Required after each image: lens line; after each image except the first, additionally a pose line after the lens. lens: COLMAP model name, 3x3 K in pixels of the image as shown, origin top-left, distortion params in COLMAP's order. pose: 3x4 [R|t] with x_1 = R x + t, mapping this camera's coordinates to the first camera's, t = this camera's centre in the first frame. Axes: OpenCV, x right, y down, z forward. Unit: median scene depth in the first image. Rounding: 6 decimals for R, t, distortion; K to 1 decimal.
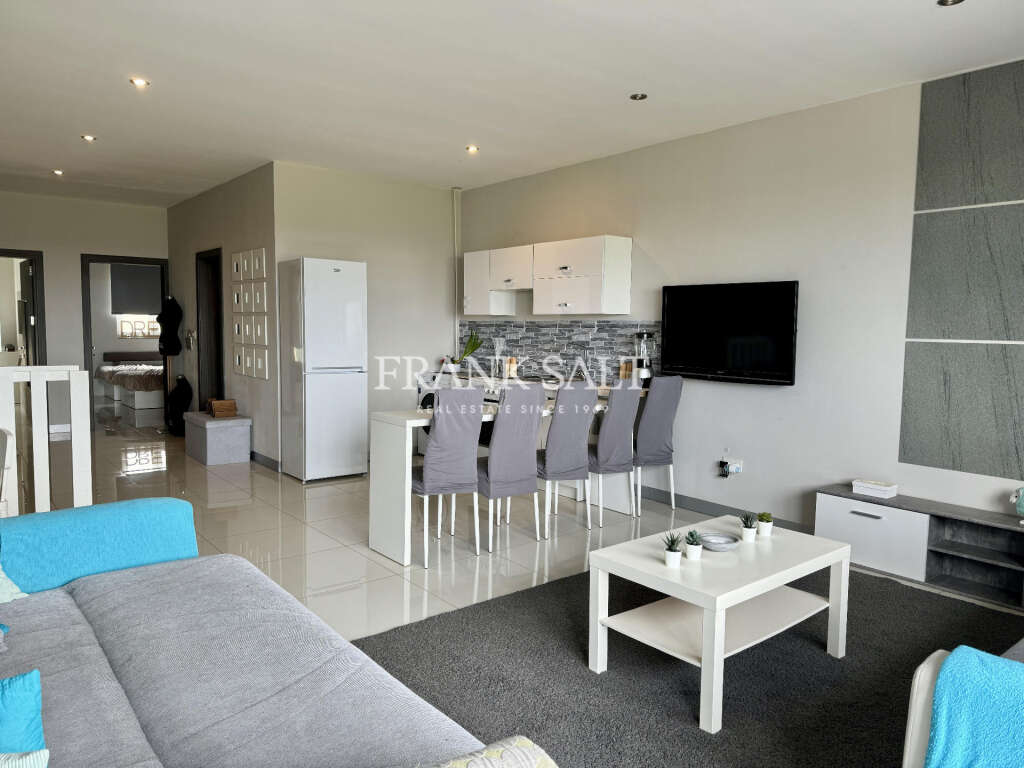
lens RADIAL K [[712.6, 0, 512.0], [0, 712.6, 384.0], [0, 0, 1]] dist [0.008180, -0.000225]
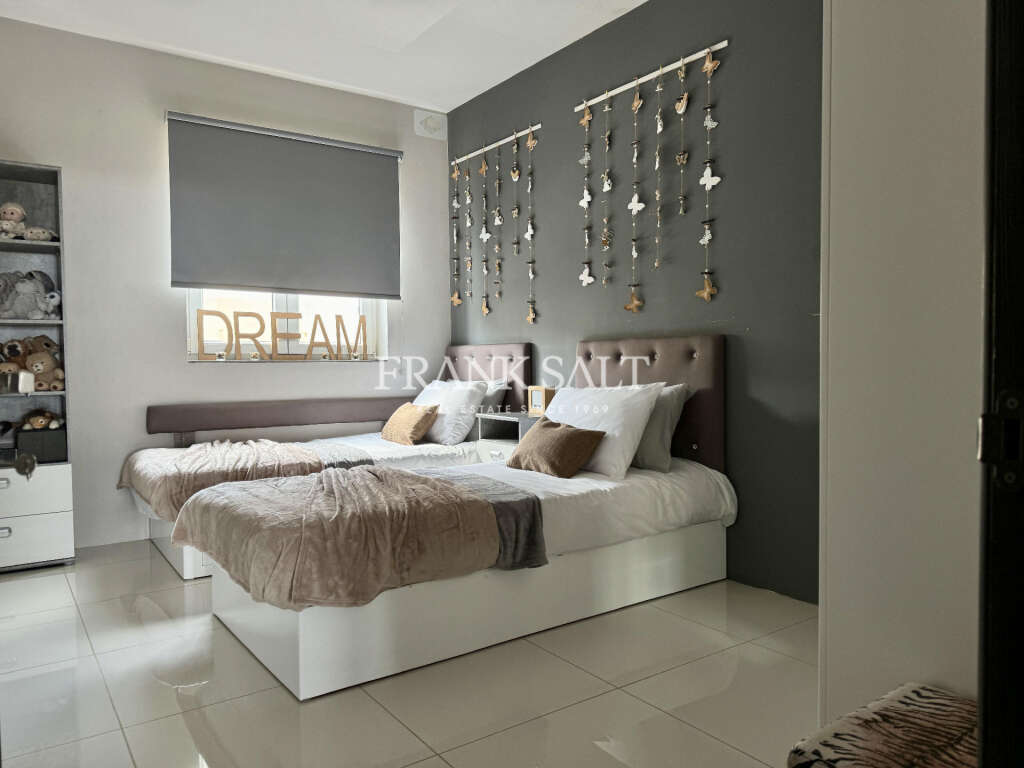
lens RADIAL K [[712.6, 0, 512.0], [0, 712.6, 384.0], [0, 0, 1]] dist [0.008180, -0.000225]
pose [[0.998054, -0.023393, -0.057808, -0.386138], [0.019936, 0.998018, -0.059680, -0.031068], [0.059089, 0.058412, 0.996542, 0.684261]]
